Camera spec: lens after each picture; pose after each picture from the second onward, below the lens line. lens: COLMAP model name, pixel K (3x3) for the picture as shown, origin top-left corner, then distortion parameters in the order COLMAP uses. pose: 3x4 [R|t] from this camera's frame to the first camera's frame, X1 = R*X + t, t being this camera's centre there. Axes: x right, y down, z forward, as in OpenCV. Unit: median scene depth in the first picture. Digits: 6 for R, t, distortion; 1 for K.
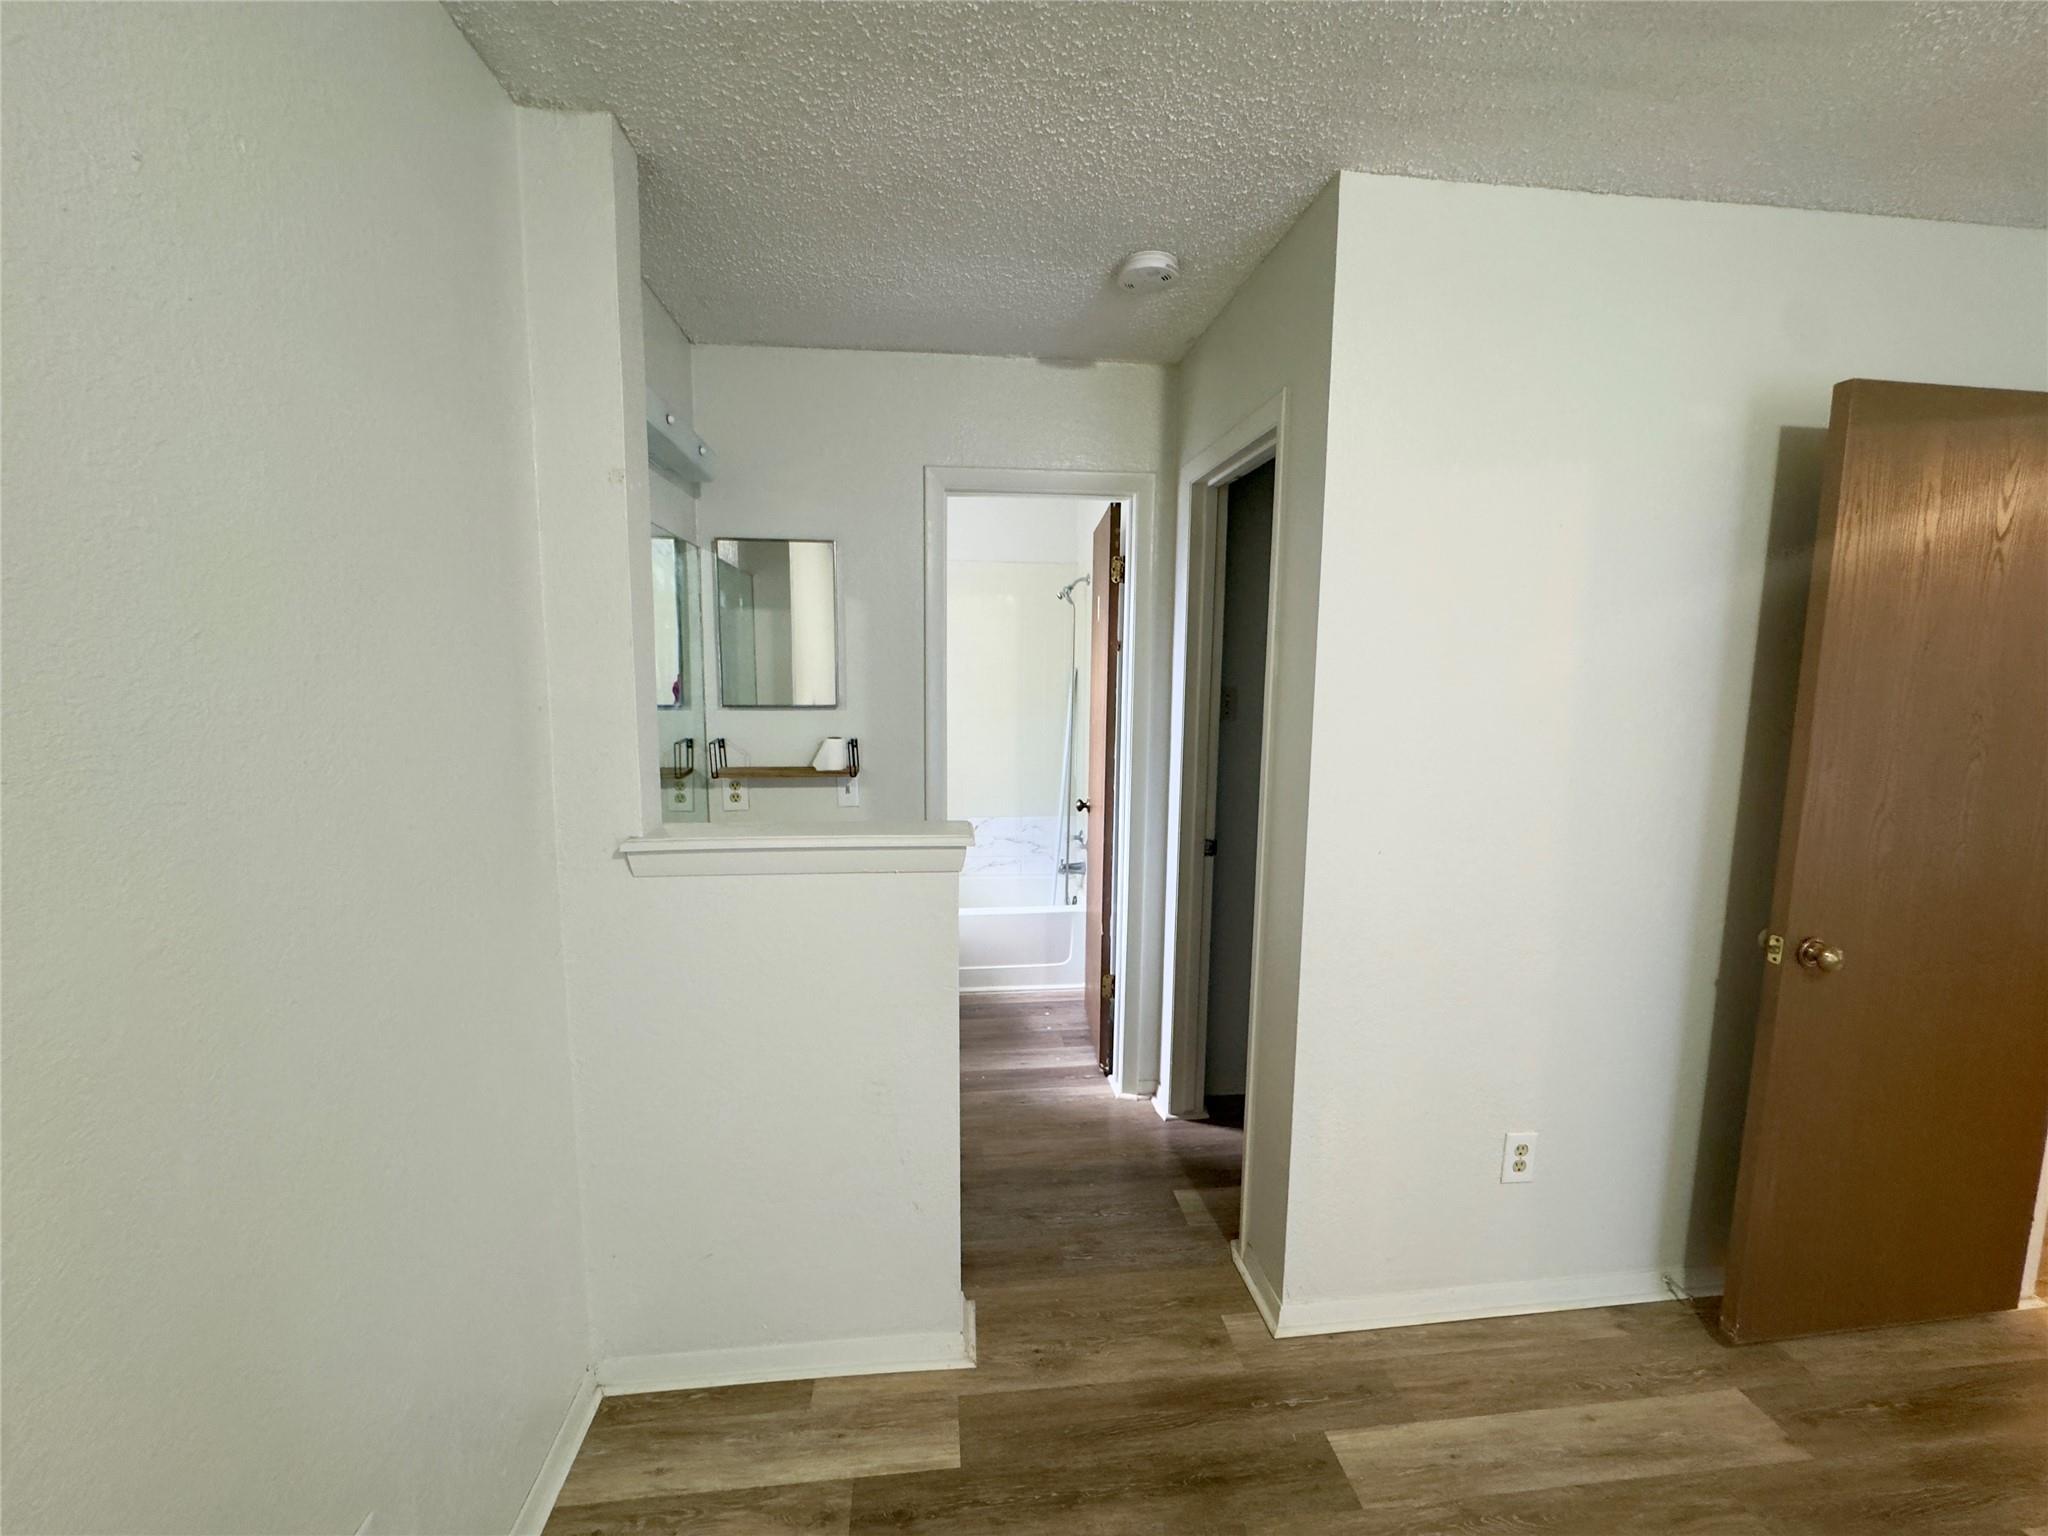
lens RADIAL K [[819.9, 0, 1024.0], [0, 819.9, 768.0], [0, 0, 1]] dist [-0.004962, 0.000922]
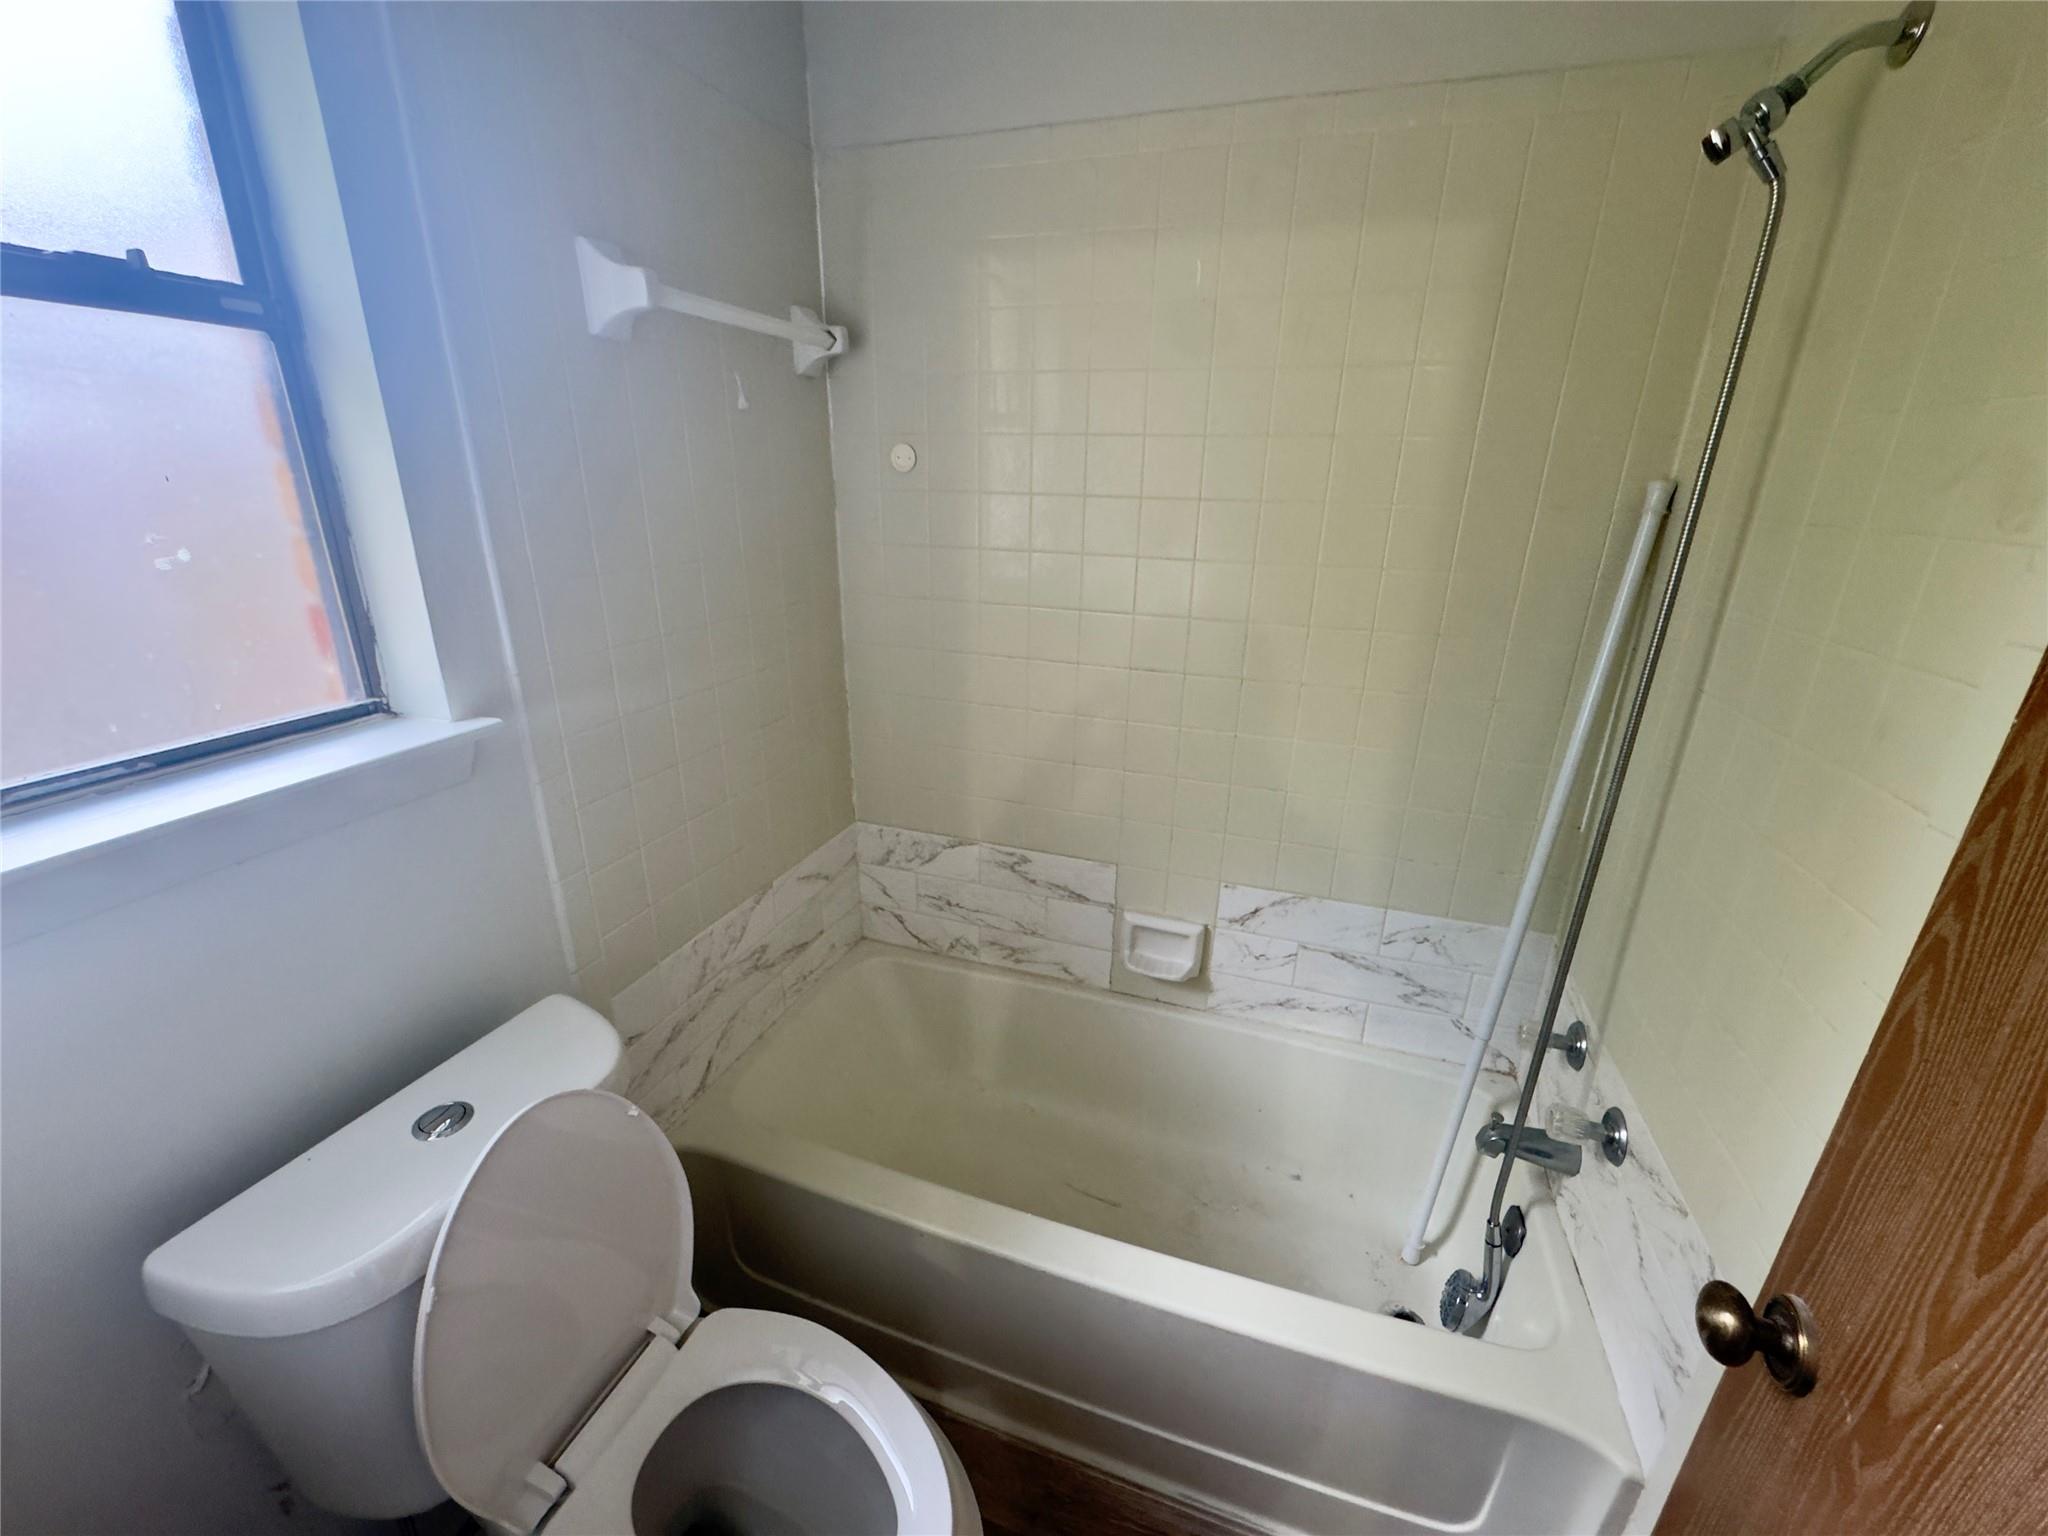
lens RADIAL K [[819.9, 0, 1024.0], [0, 819.9, 768.0], [0, 0, 1]] dist [-0.004962, 0.000922]
pose [[0.896952, 0.153776, -0.414524, -0.009059], [-0.055812, 0.969446, 0.238870, -0.083986], [0.438591, -0.191120, 0.878129, 0.676833]]
